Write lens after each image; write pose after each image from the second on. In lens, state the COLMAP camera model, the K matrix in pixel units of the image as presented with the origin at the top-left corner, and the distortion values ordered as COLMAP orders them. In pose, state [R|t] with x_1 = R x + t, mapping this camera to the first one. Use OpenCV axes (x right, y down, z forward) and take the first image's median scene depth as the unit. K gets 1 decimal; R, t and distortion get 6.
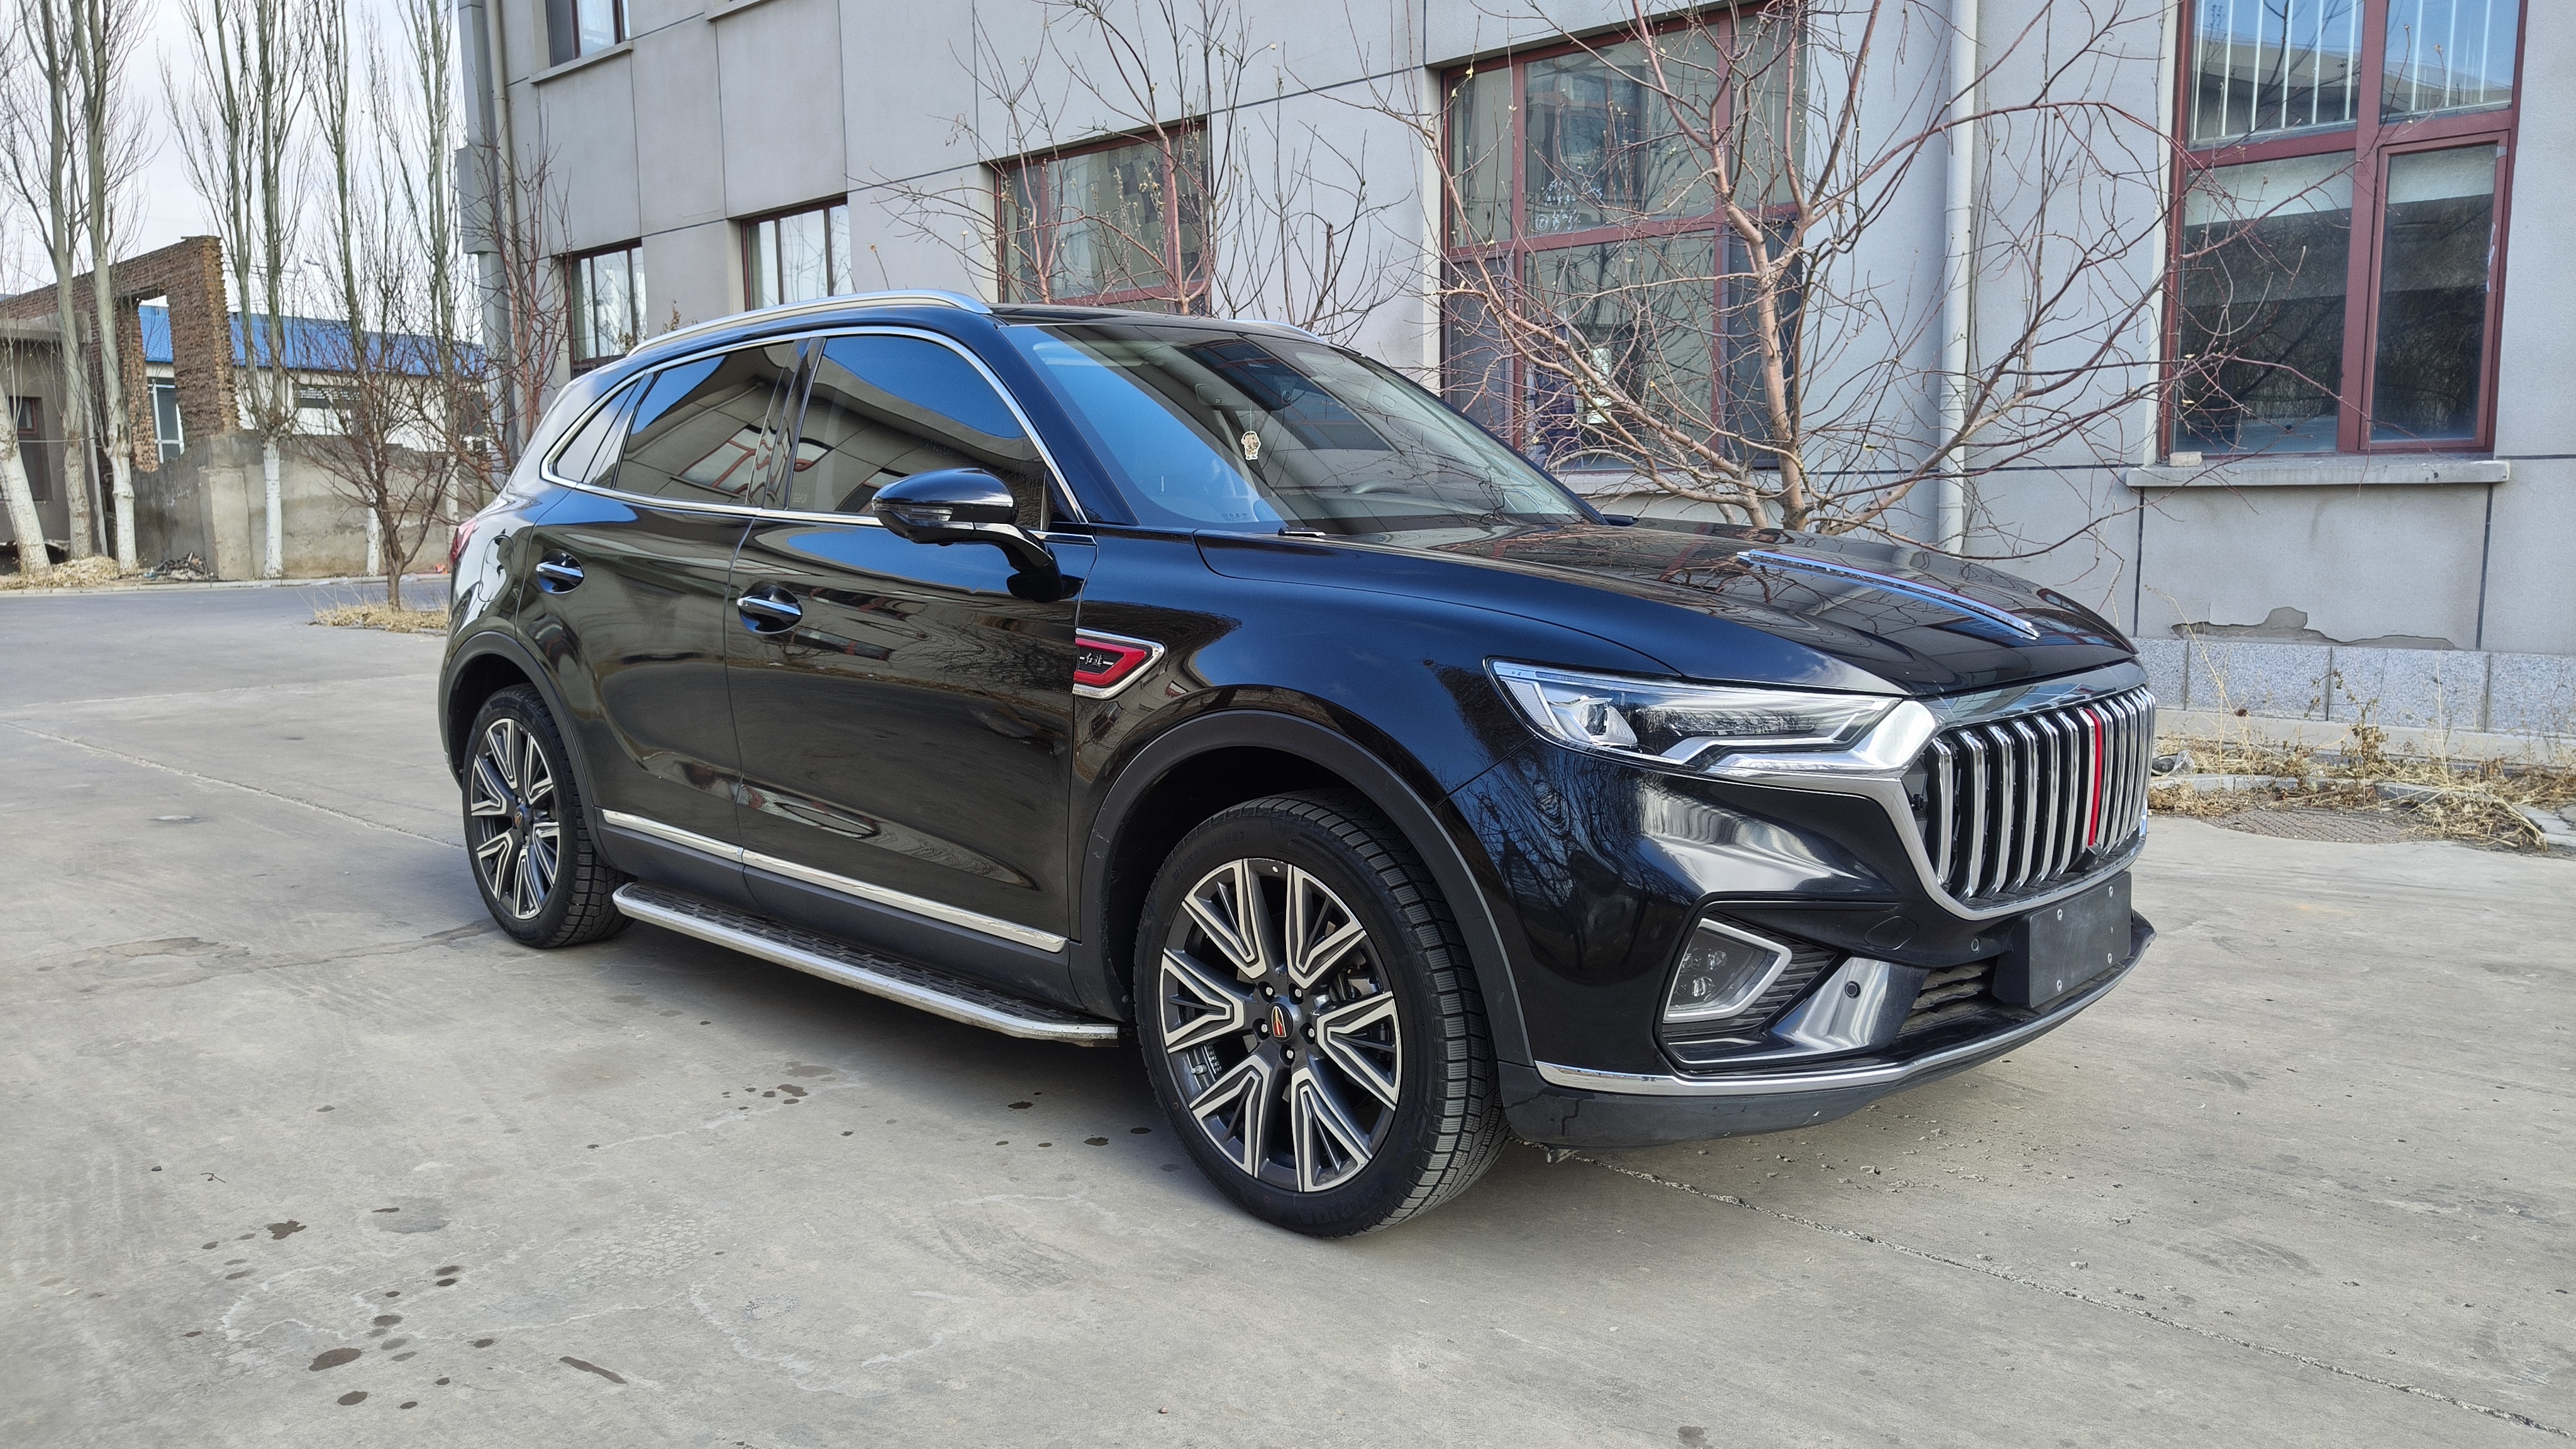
lens RADIAL K [[1805.1, 0, 1288.0], [0, 1805.1, 724.5], [0, 0, 1]] dist [0.004908, -0.000472]
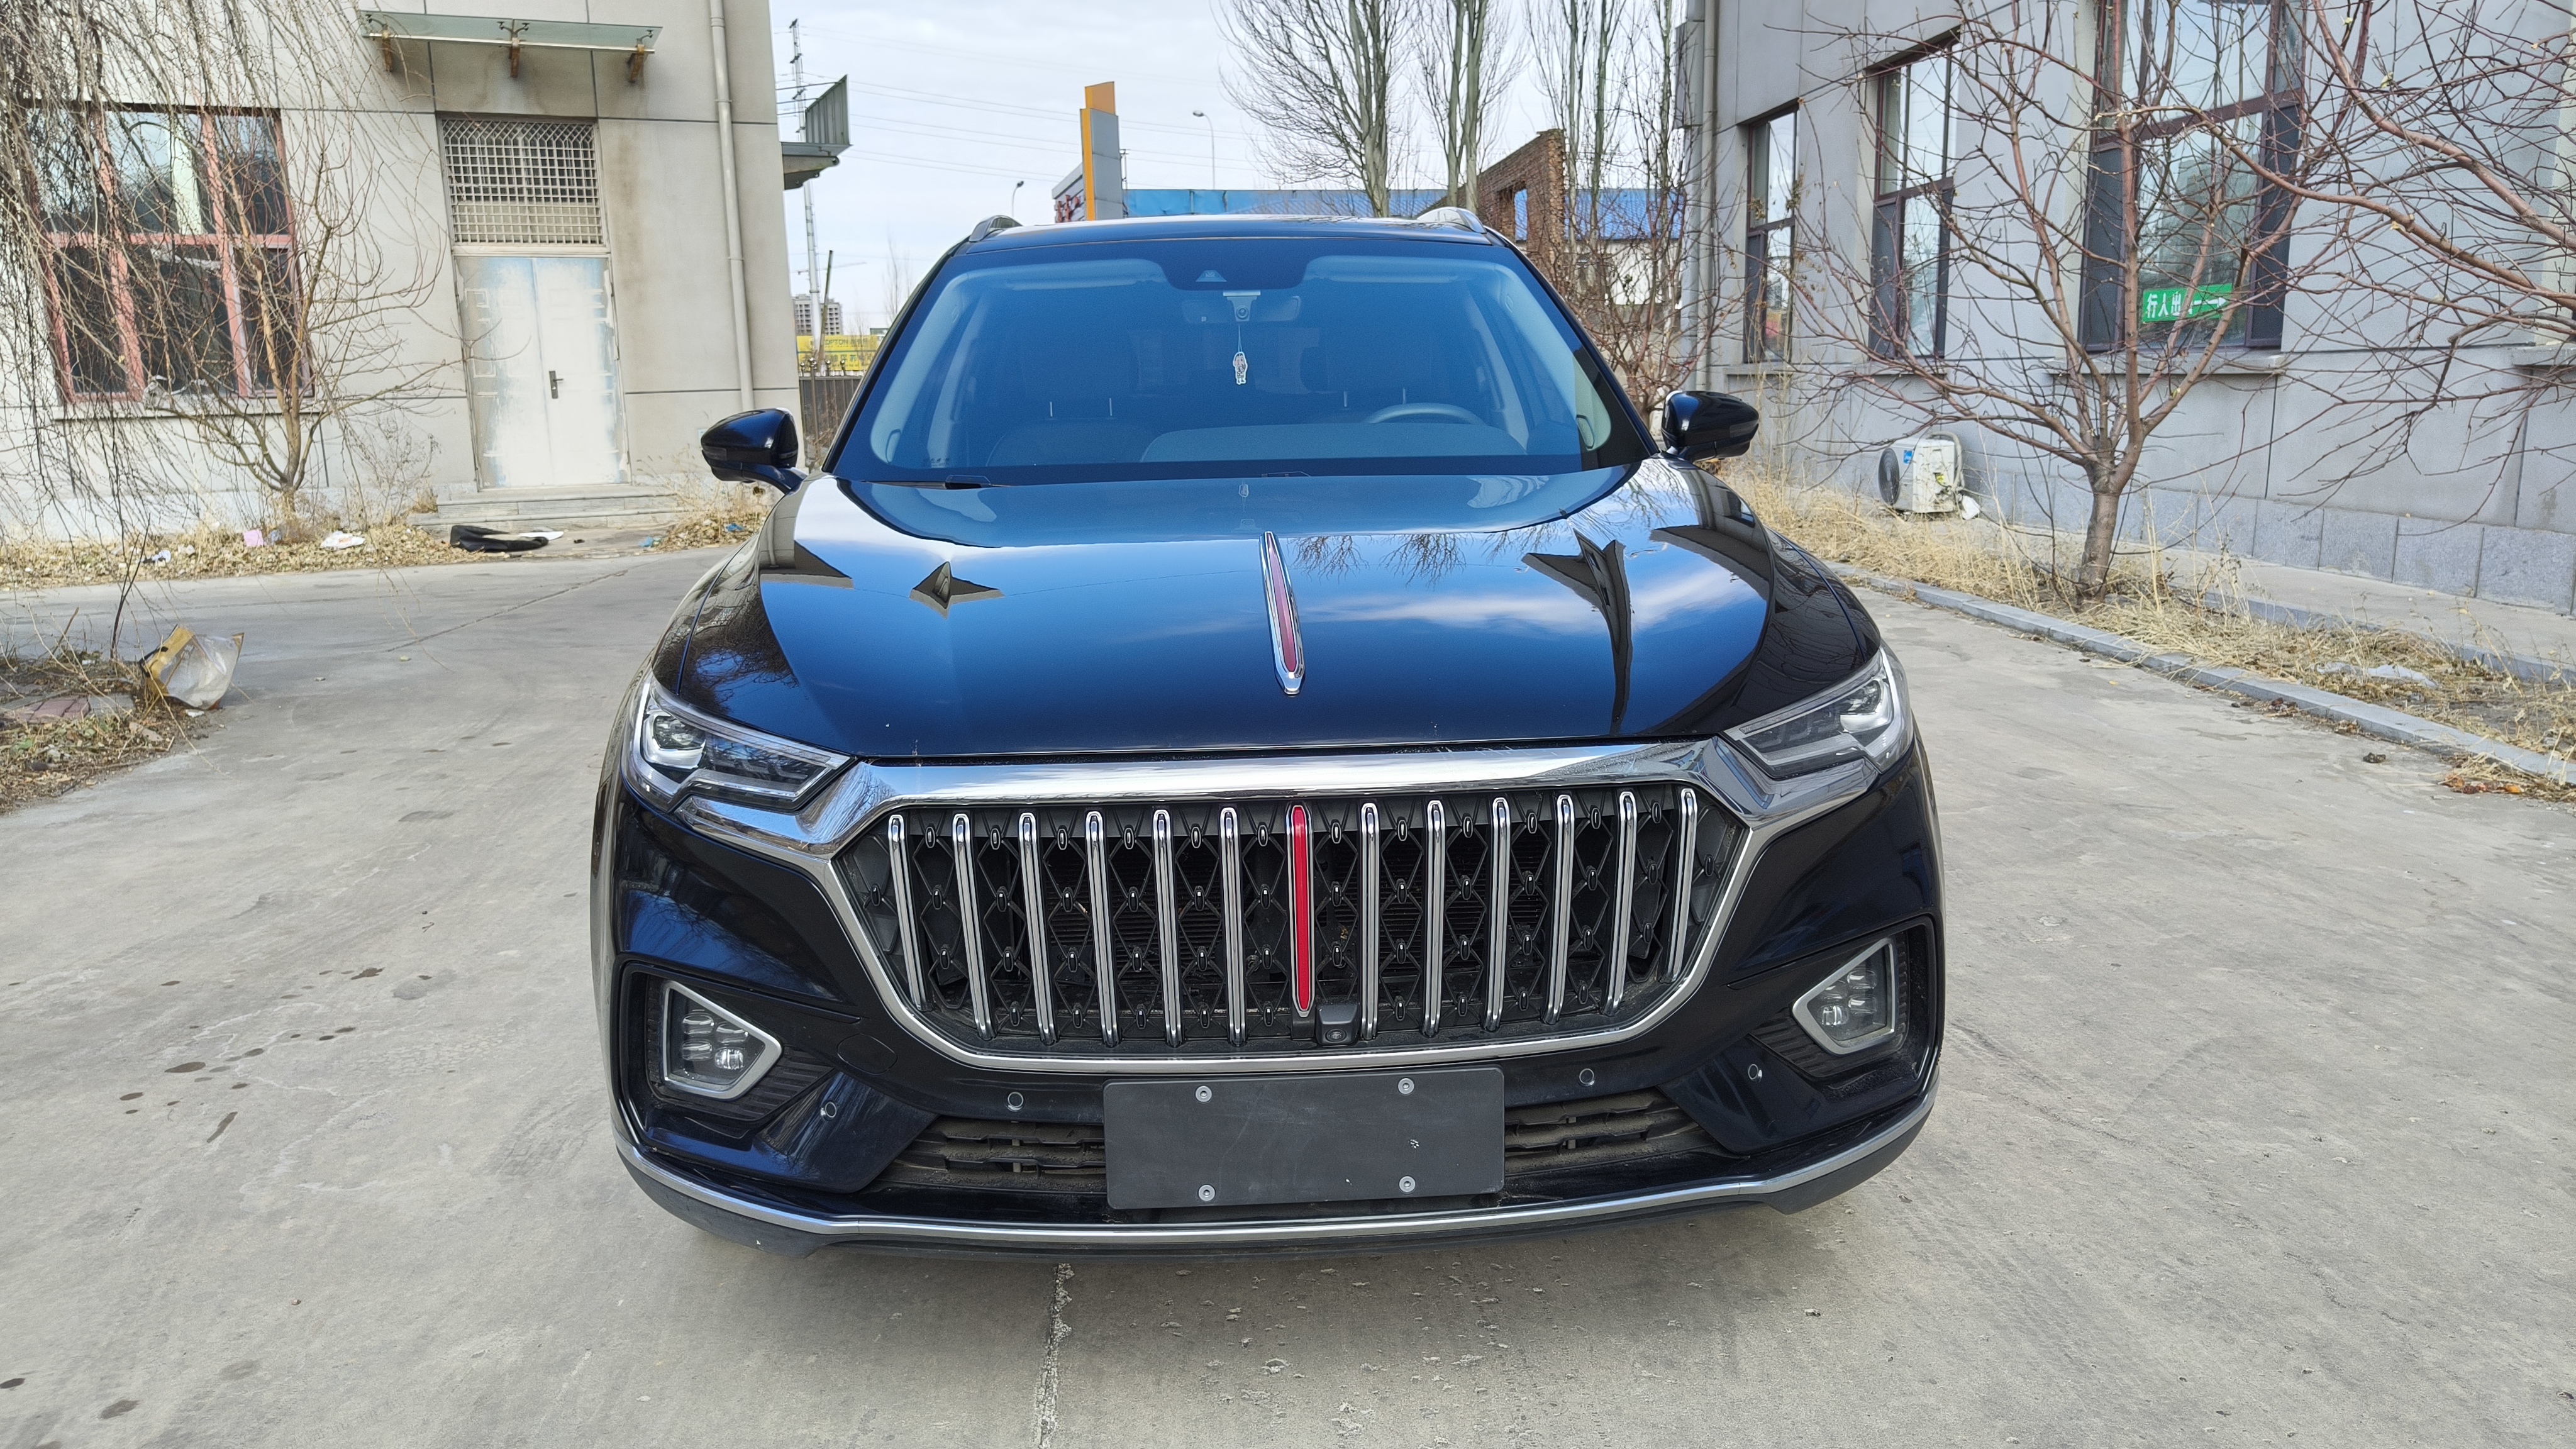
lens RADIAL K [[1805.1, 0, 1288.0], [0, 1805.1, 724.5], [0, 0, 1]] dist [0.004908, -0.000472]
pose [[0.720272, 0.127941, -0.681792, 0.864386], [-0.072910, 0.991363, 0.109008, -0.107401], [0.689850, -0.028806, 0.723379, 0.509384]]
